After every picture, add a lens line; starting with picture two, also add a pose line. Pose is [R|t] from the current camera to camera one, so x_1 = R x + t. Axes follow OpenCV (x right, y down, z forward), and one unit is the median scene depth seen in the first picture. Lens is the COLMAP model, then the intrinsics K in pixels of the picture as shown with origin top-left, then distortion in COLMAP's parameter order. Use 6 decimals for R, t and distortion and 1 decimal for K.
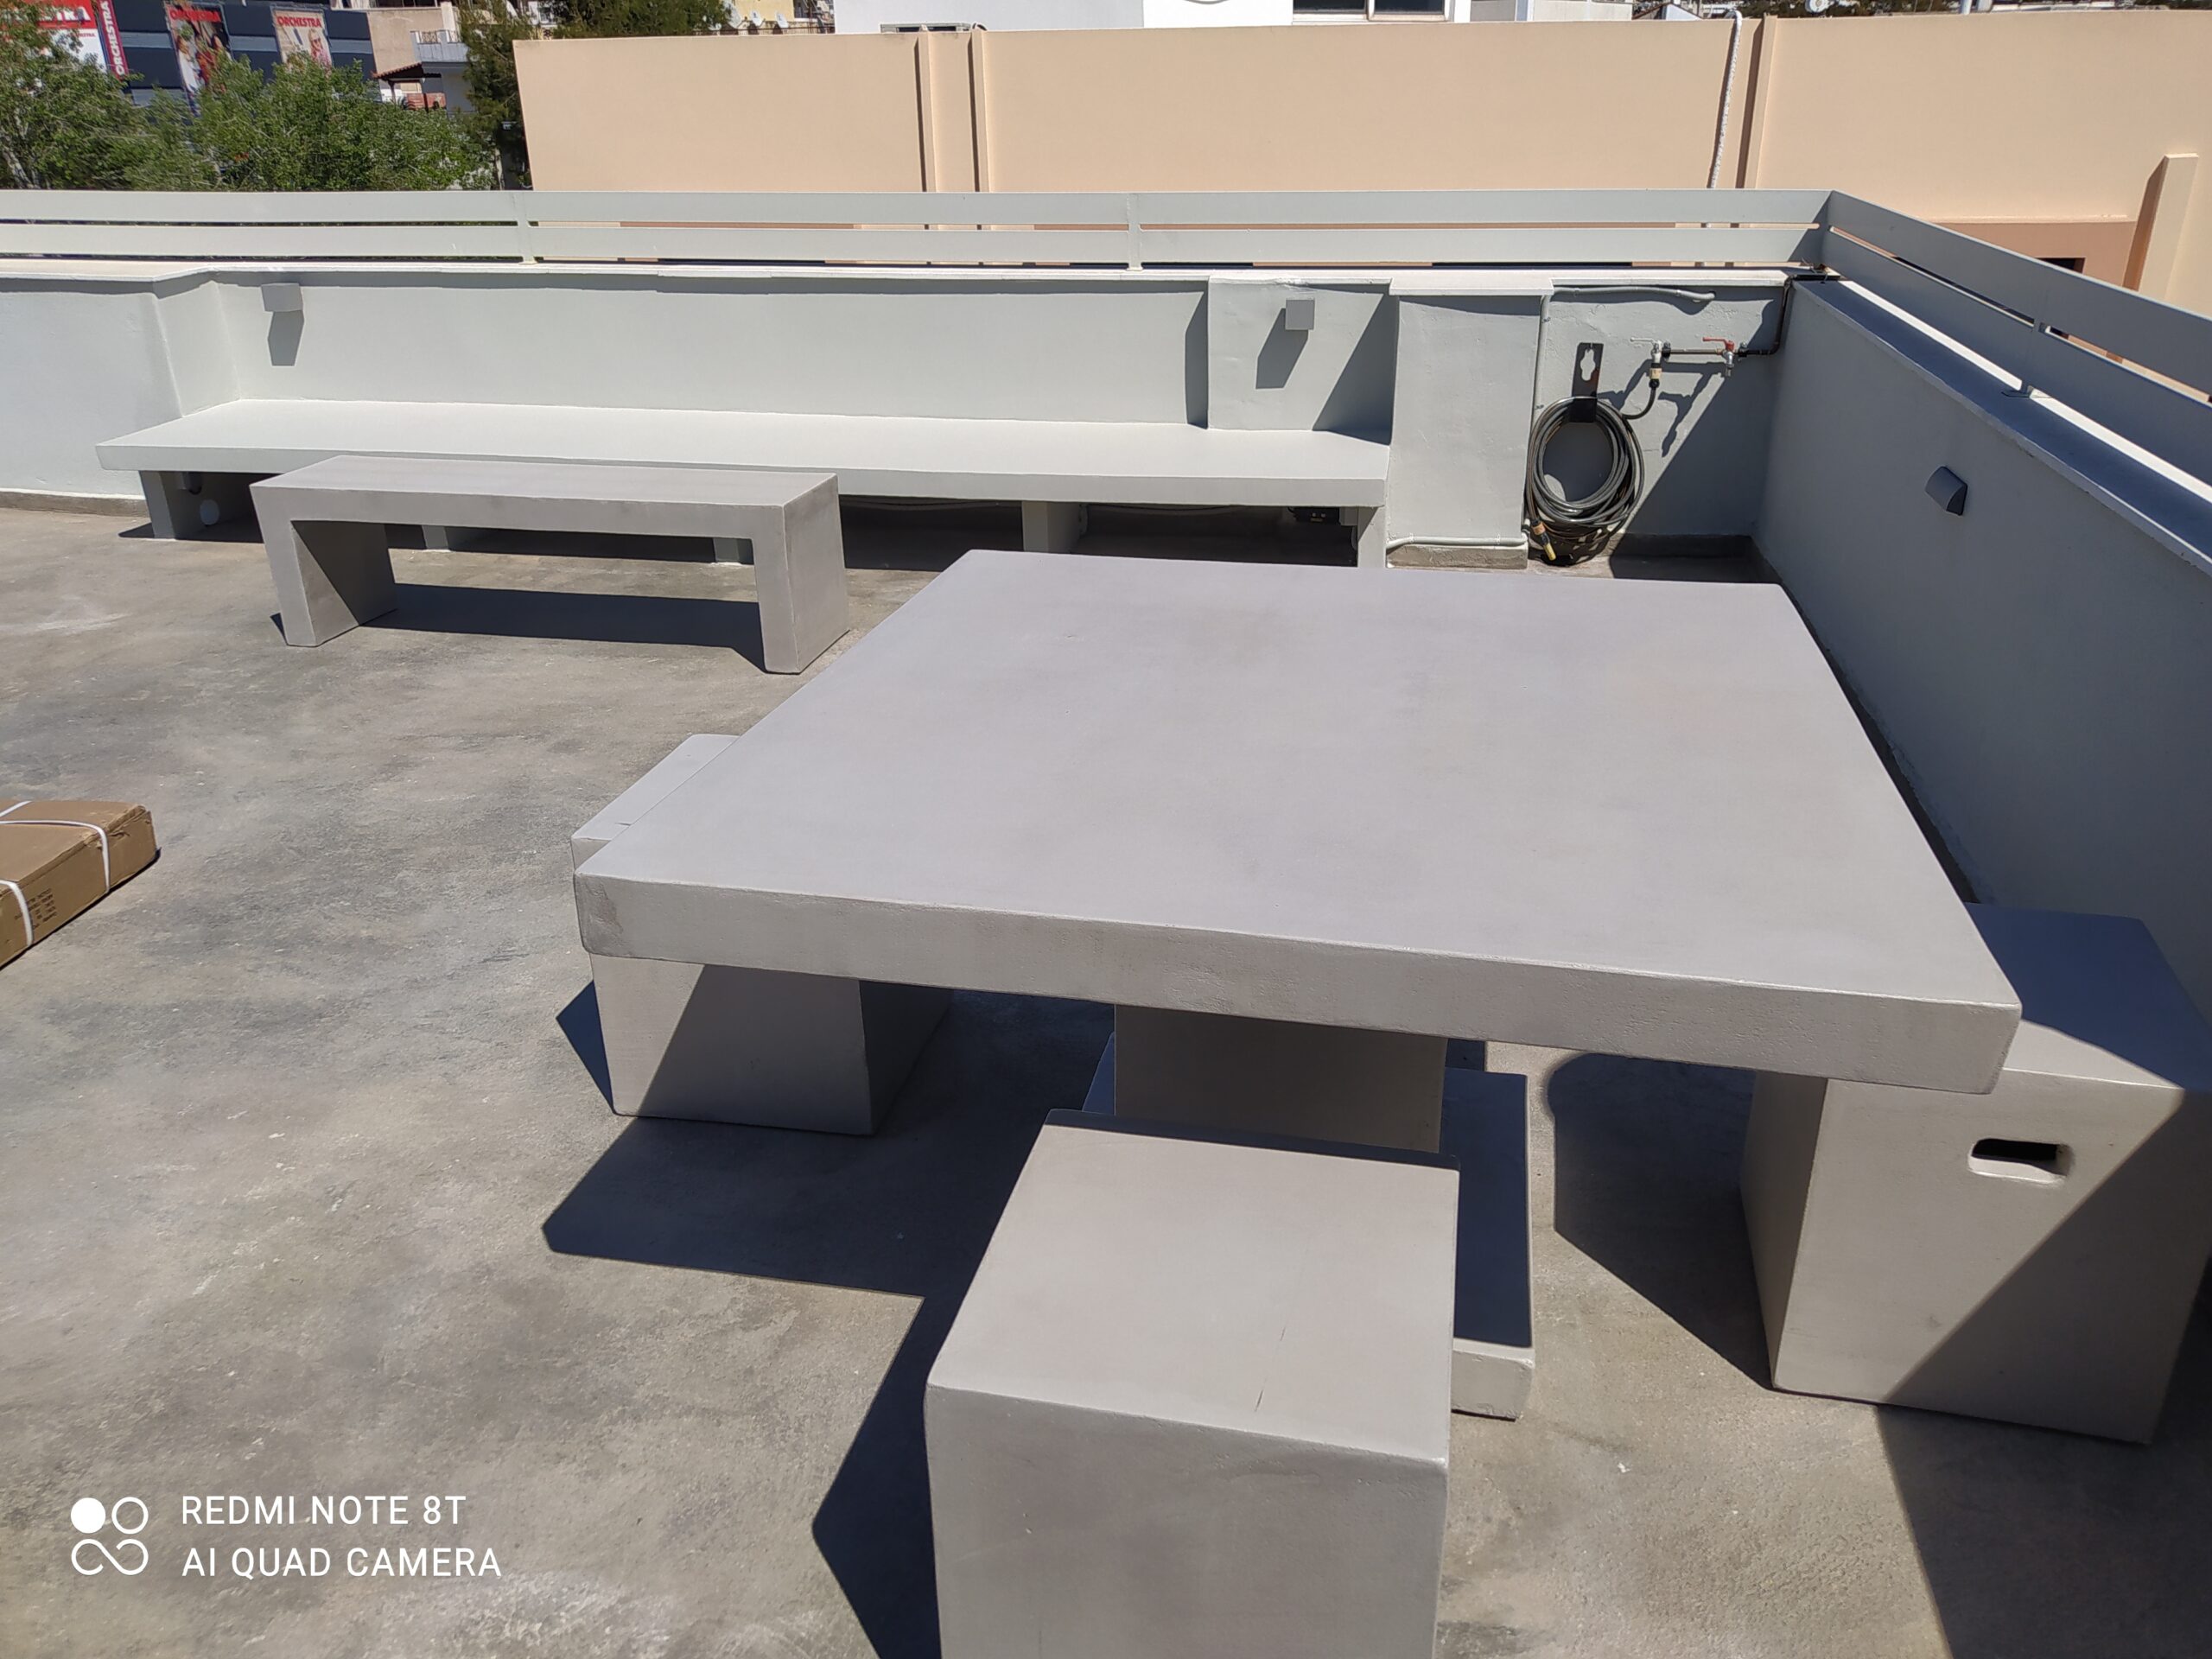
lens RADIAL K [[1692.0, 0, 1113.4], [0, 1692.0, 839.0], [0, 0, 1]] dist [0.131990, -0.237810]
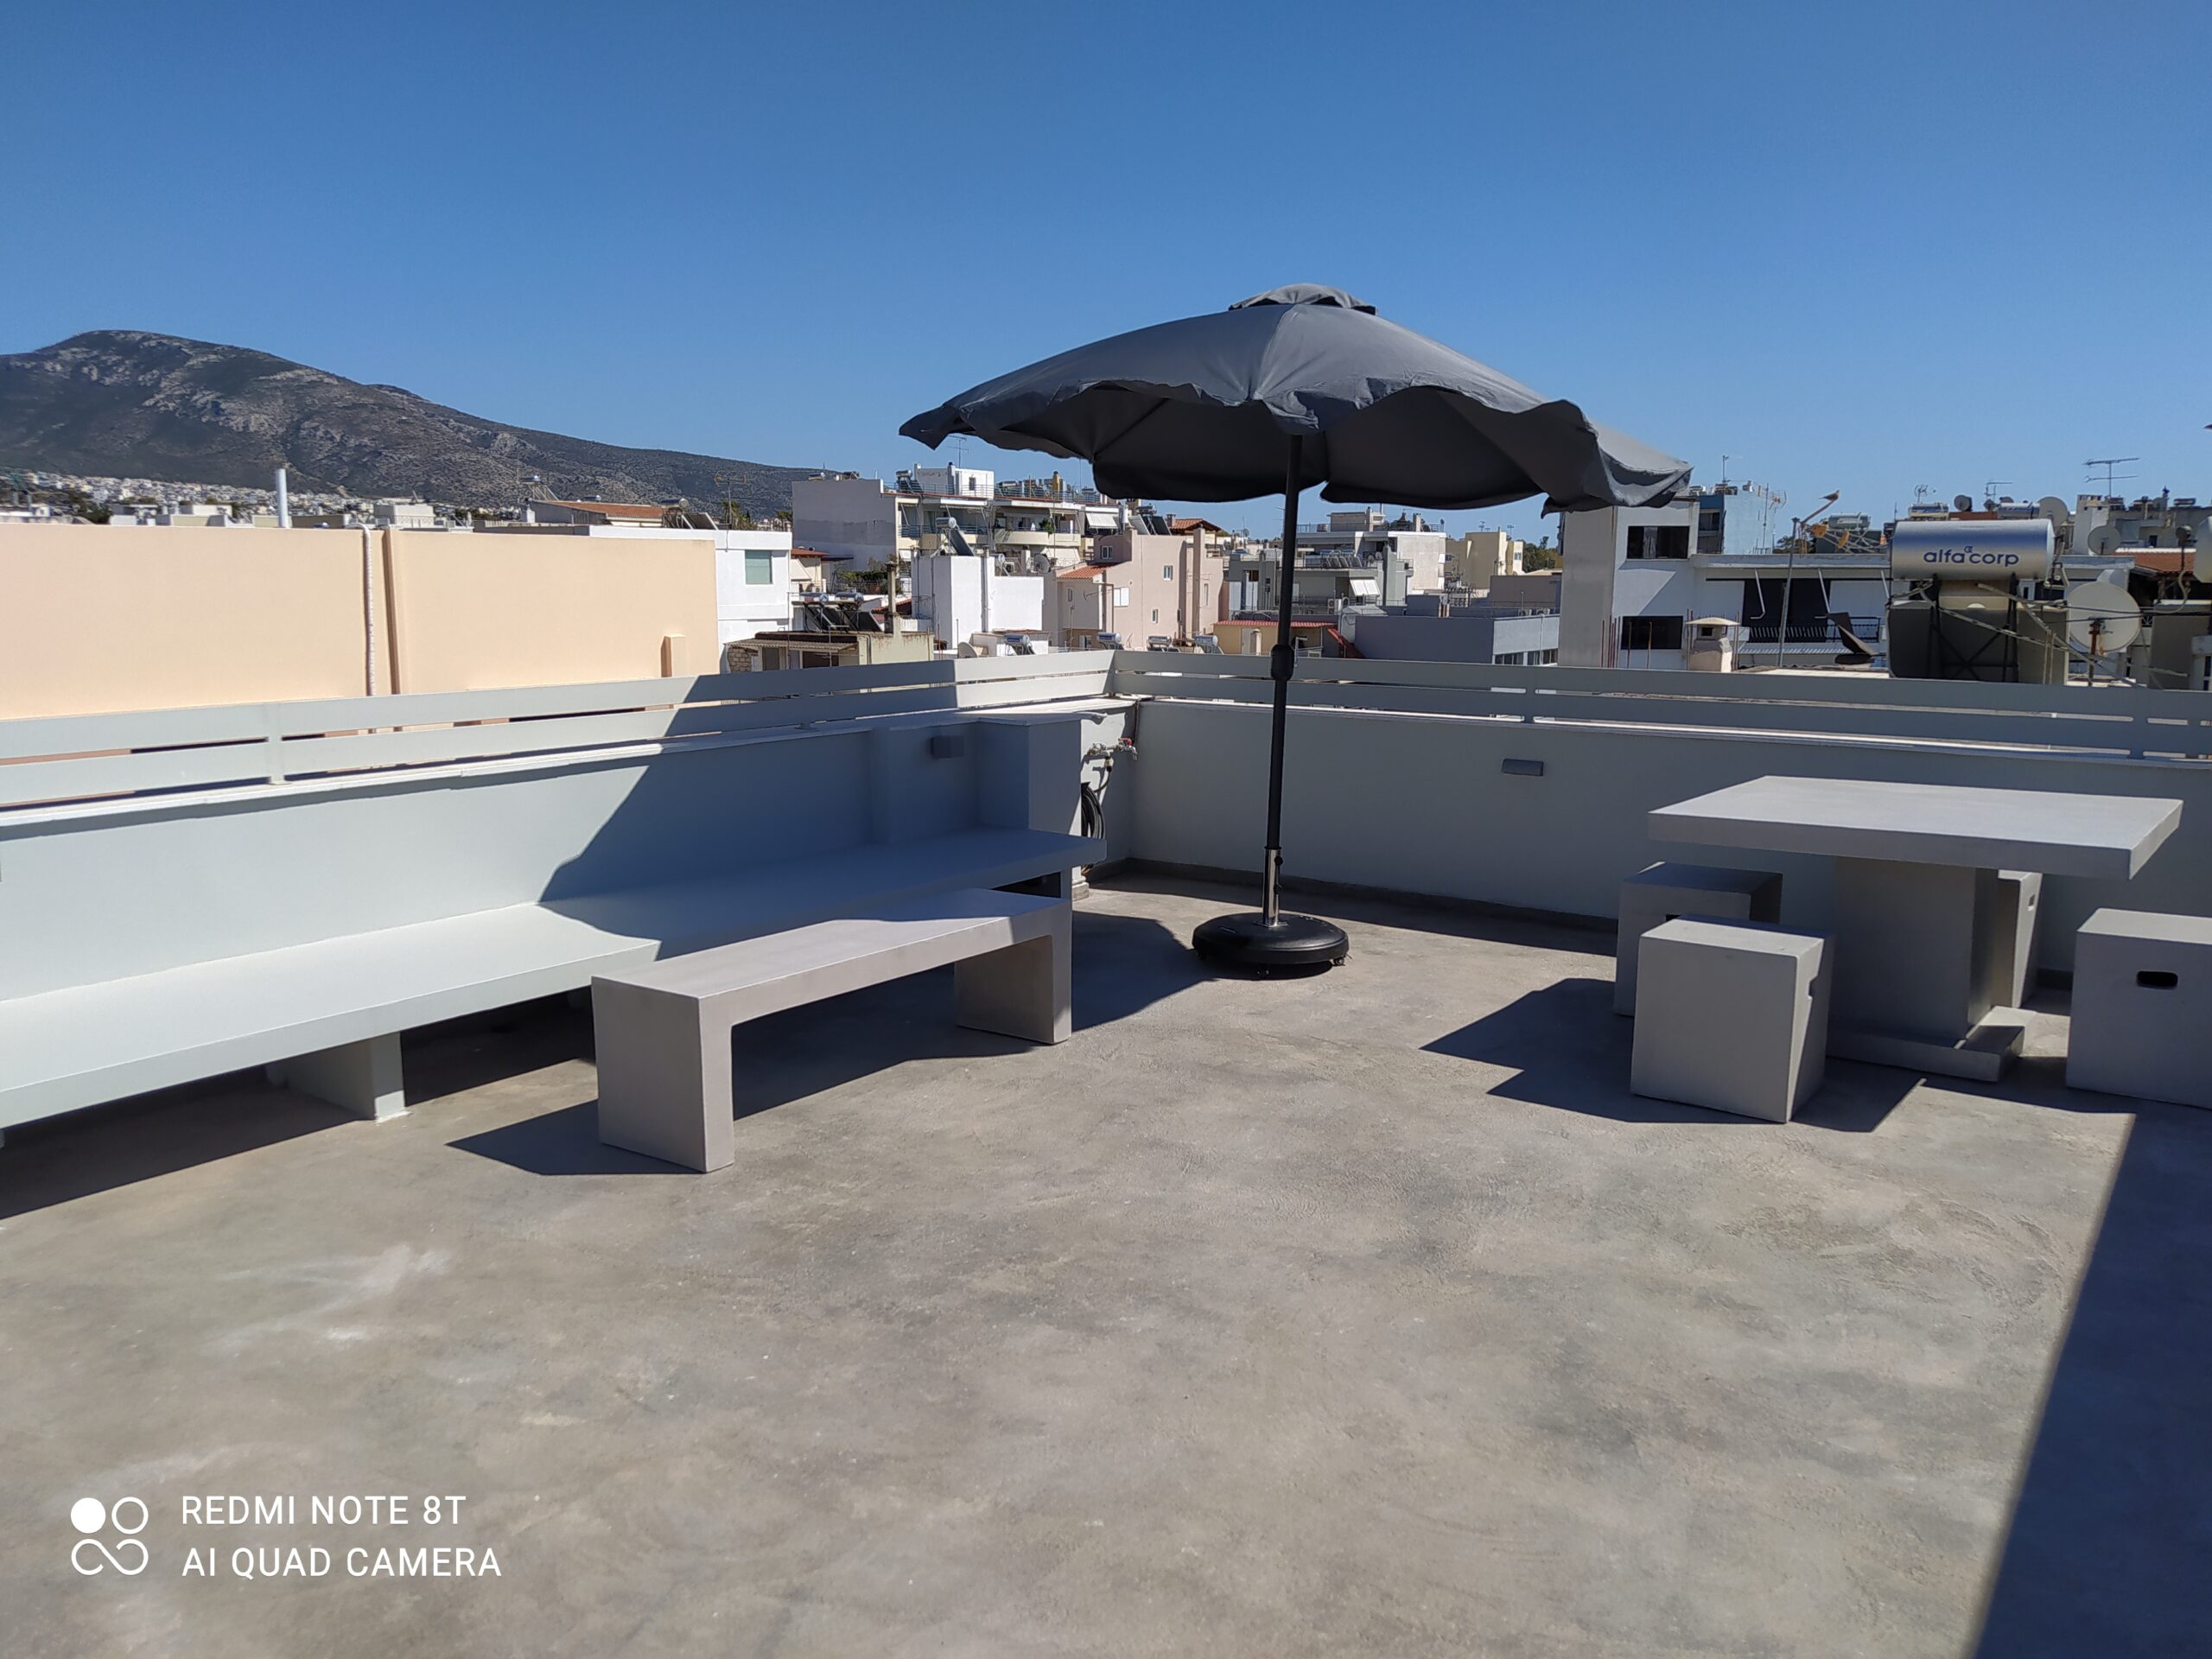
lens RADIAL K [[1714.0, 0, 1106.0], [0, 1714.0, 829.5], [0, 0, 1]] dist [0.125880, -0.224093]
pose [[0.404122, -0.123312, 0.906355, -1.068886], [0.368610, 0.928808, -0.037987, -0.151978], [-0.837145, 0.349443, 0.420806, 0.364638]]
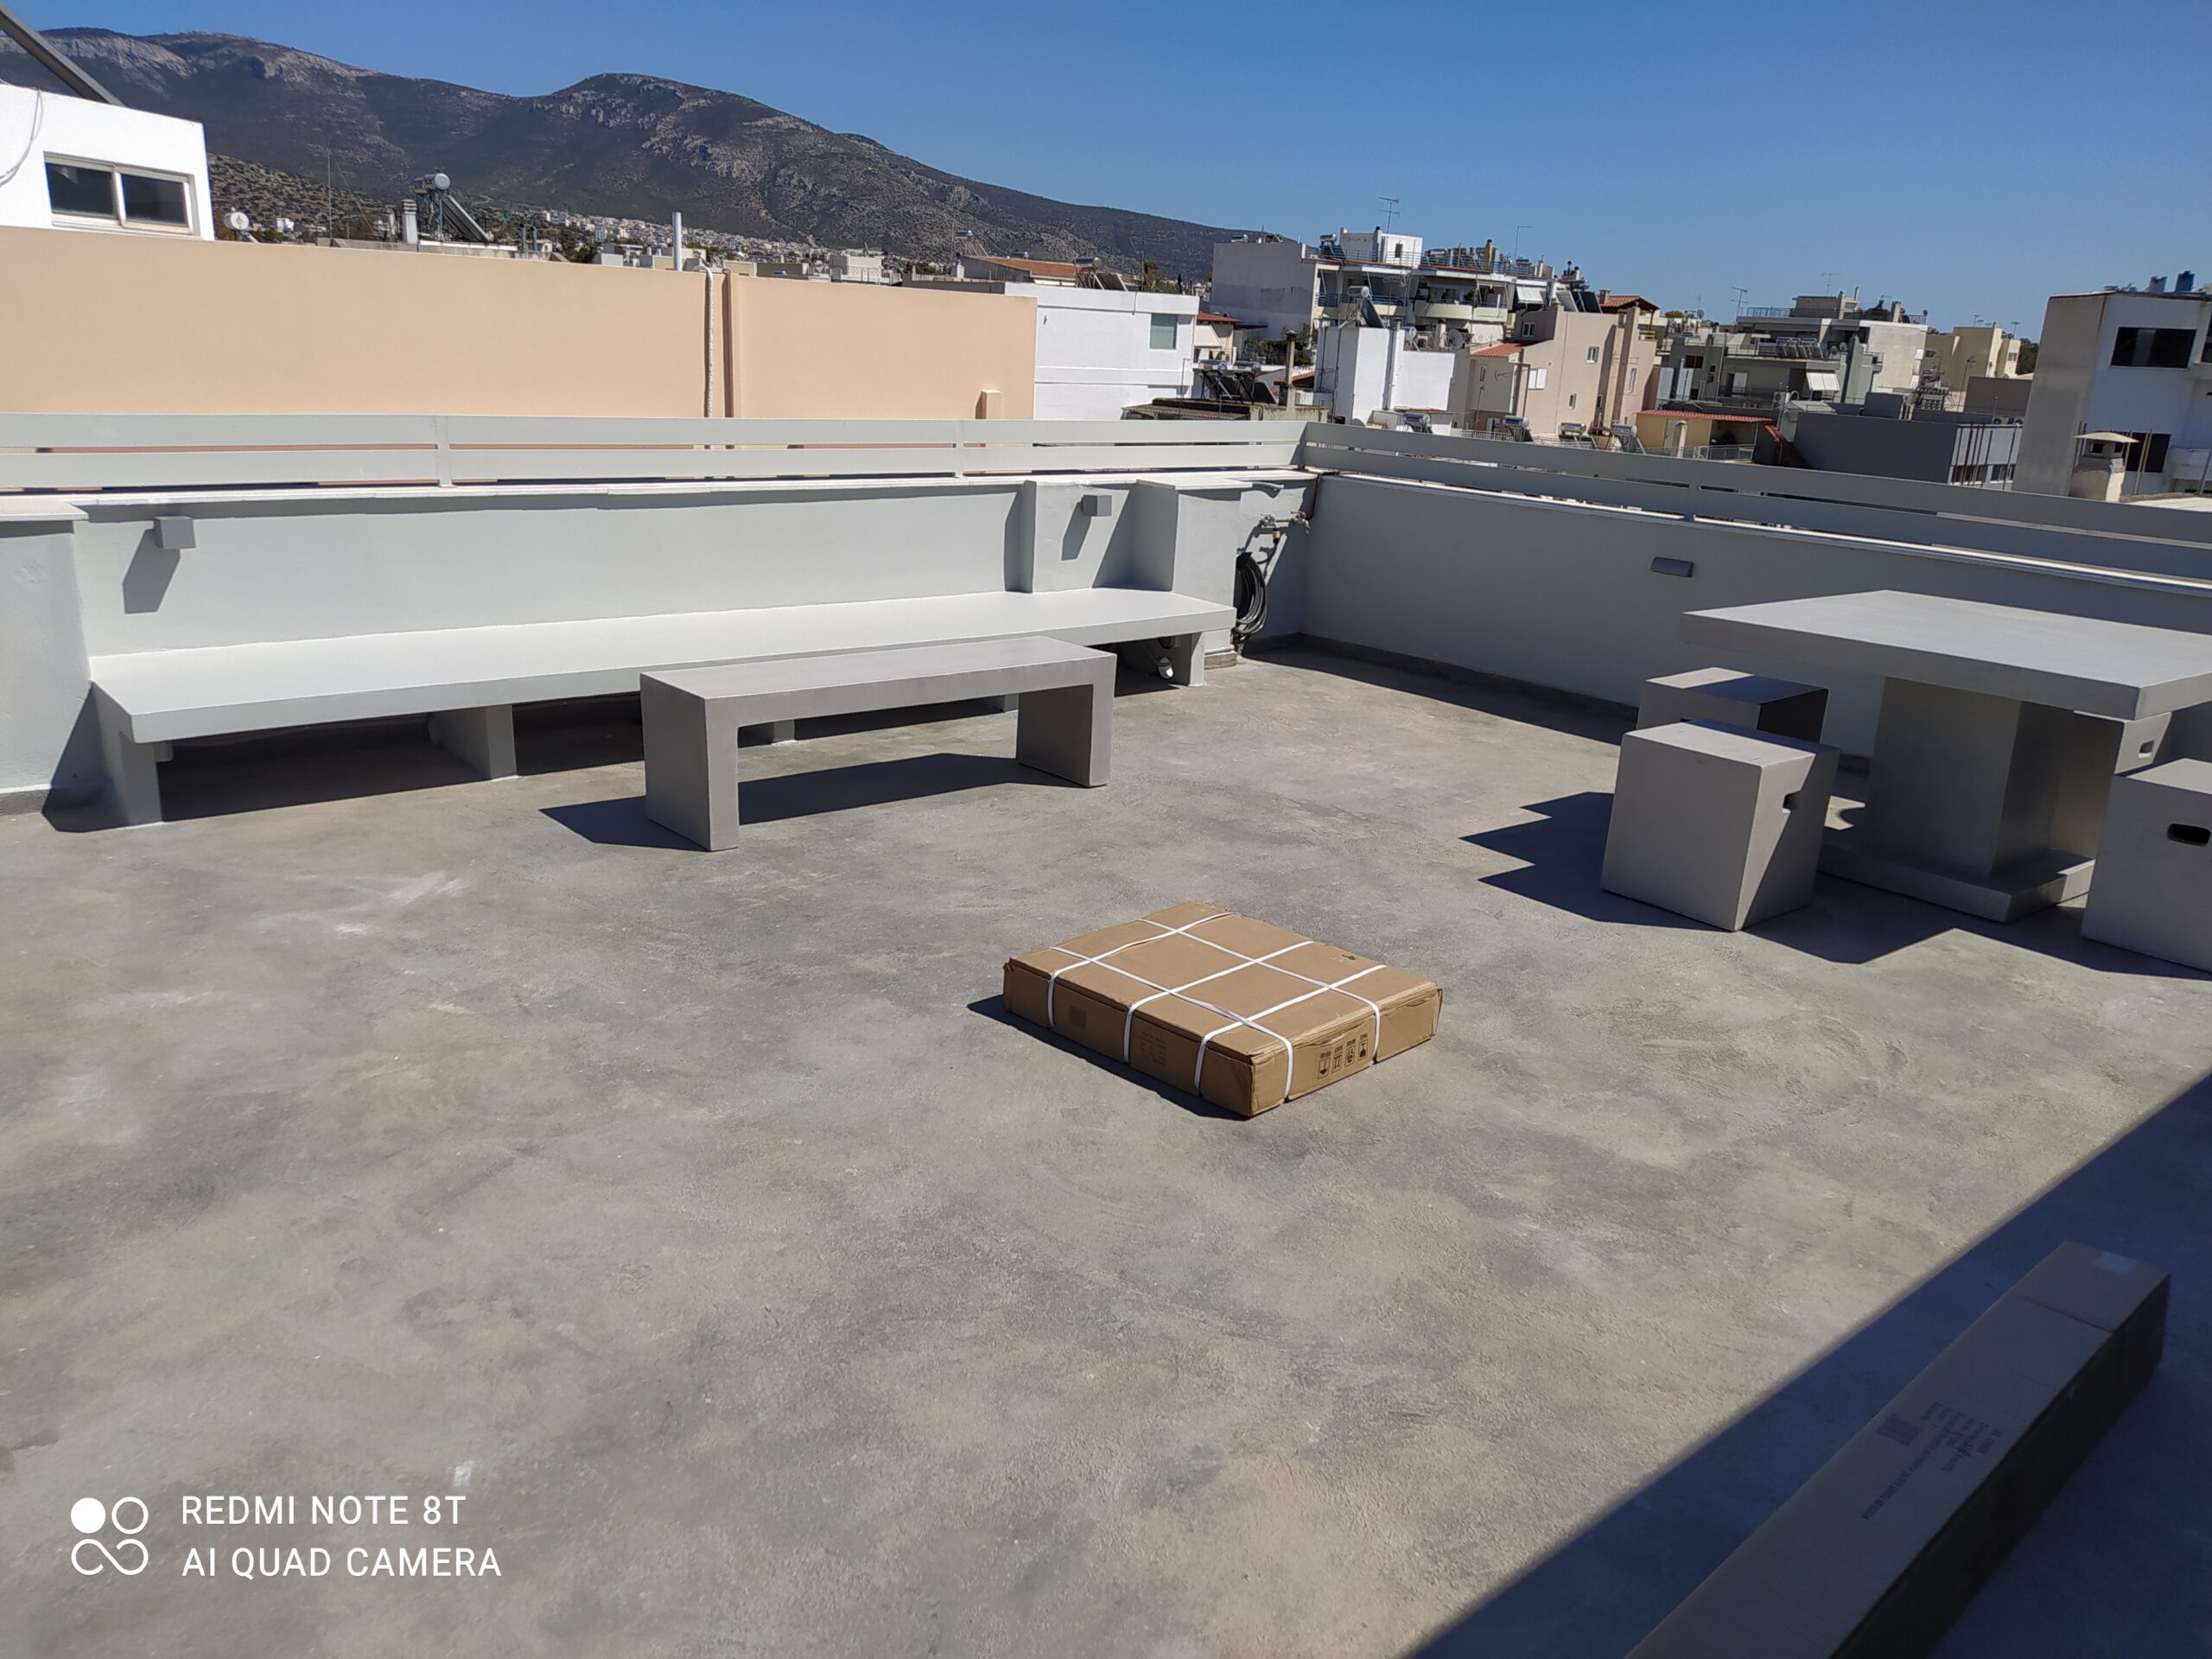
lens RADIAL K [[1692.0, 0, 1113.4], [0, 1692.0, 839.0], [0, 0, 1]] dist [0.131990, -0.237810]
pose [[0.617688, -0.183513, 0.764712, -1.001779], [0.270465, 0.962648, 0.012547, -0.062119], [-0.738451, 0.199077, 0.644250, 0.161703]]
